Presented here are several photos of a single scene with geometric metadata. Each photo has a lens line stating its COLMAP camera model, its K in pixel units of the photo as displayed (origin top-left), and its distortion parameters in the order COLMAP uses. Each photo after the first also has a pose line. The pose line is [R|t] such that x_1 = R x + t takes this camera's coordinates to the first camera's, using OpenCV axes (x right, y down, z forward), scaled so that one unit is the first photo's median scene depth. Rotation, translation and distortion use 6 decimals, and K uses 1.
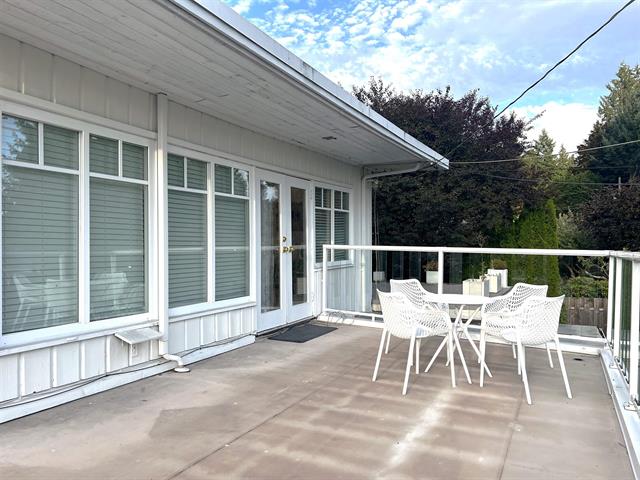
lens RADIAL K [[481.7, 0, 320.4], [0, 481.7, 242.3], [0, 0, 1]] dist [0.066473, -0.073816]
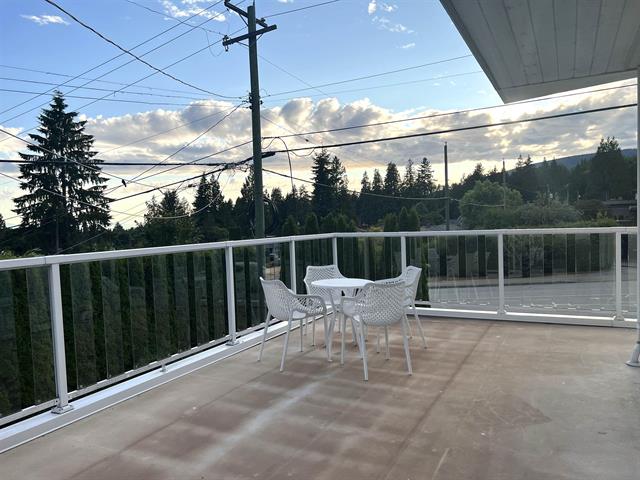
lens RADIAL K [[481.7, 0, 319.9], [0, 481.7, 241.4], [0, 0, 1]] dist [0.066473, -0.073816]
pose [[-0.999577, 0.027116, 0.010504, 0.084055], [0.027475, 0.998986, 0.035668, -0.027771], [-0.009527, 0.035942, -0.999308, 1.865020]]
